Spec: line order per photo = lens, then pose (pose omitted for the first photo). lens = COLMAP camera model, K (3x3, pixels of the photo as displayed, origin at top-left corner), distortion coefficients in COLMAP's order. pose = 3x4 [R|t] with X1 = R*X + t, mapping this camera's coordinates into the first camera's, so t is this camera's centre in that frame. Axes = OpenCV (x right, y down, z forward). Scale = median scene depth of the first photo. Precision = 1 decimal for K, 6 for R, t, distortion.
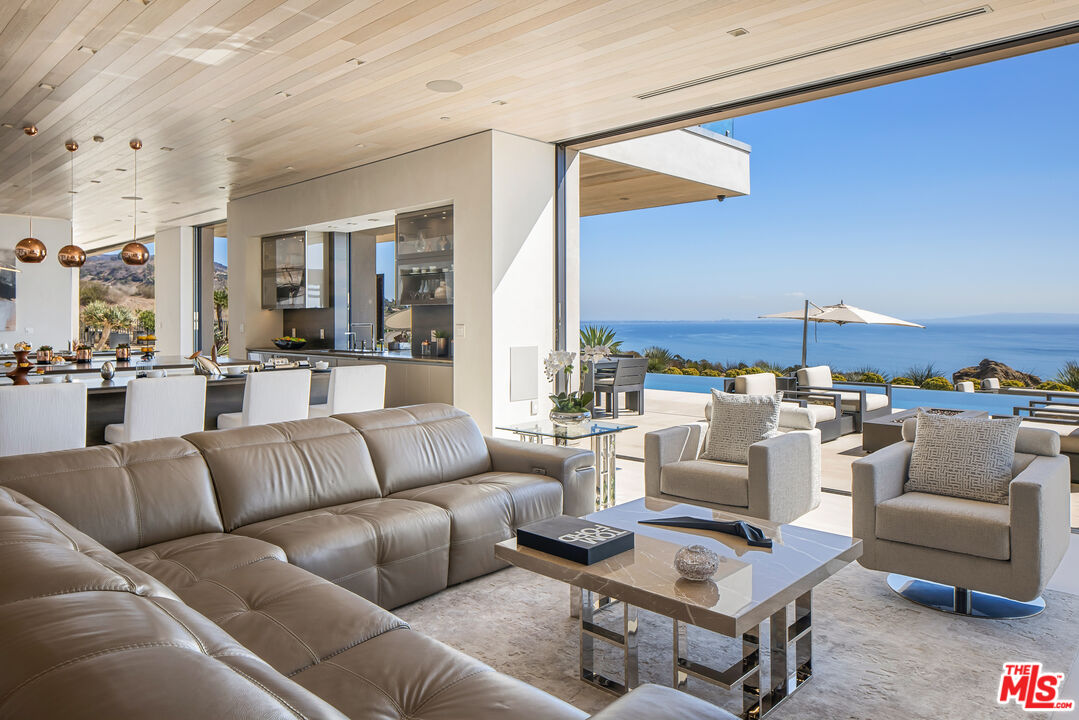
lens RADIAL K [[726.0, 0, 539.1], [0, 726.0, 317.5], [0, 0, 1]] dist [-0.003595, -0.000656]
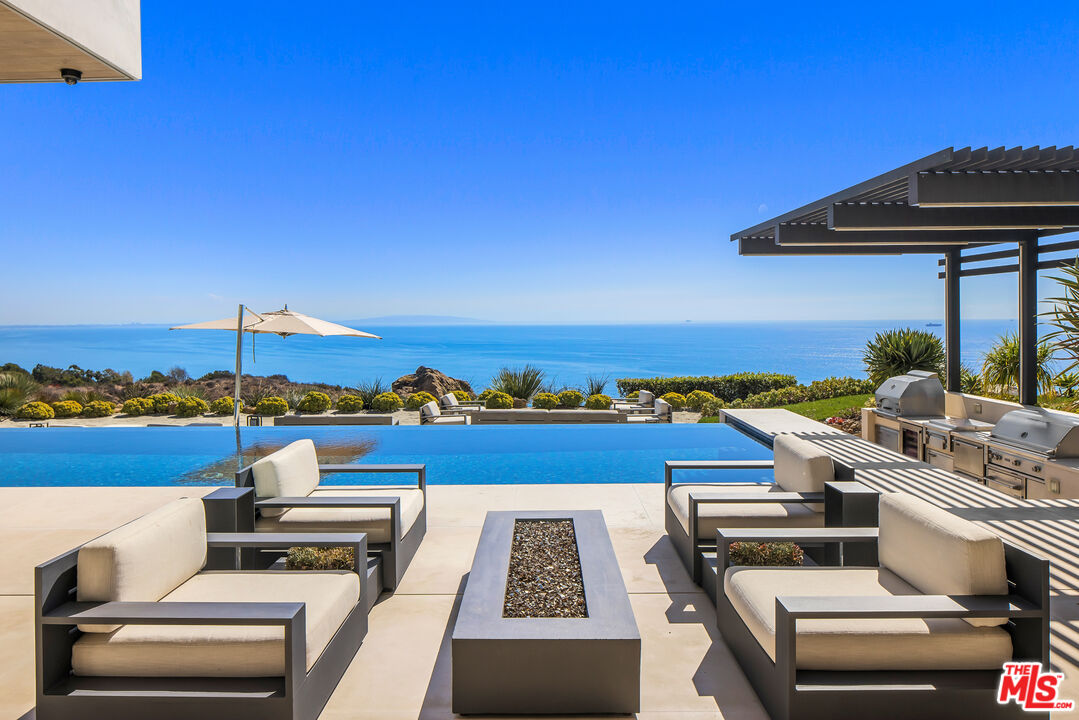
lens RADIAL K [[726.0, 0, 539.1], [0, 726.0, 317.5], [0, 0, 1]] dist [-0.003595, -0.000656]
pose [[0.725368, -0.002365, 0.688357, 0.081040], [0.005250, 0.999984, -0.002097, -0.008203], [-0.688341, 0.005135, 0.725369, 0.256504]]
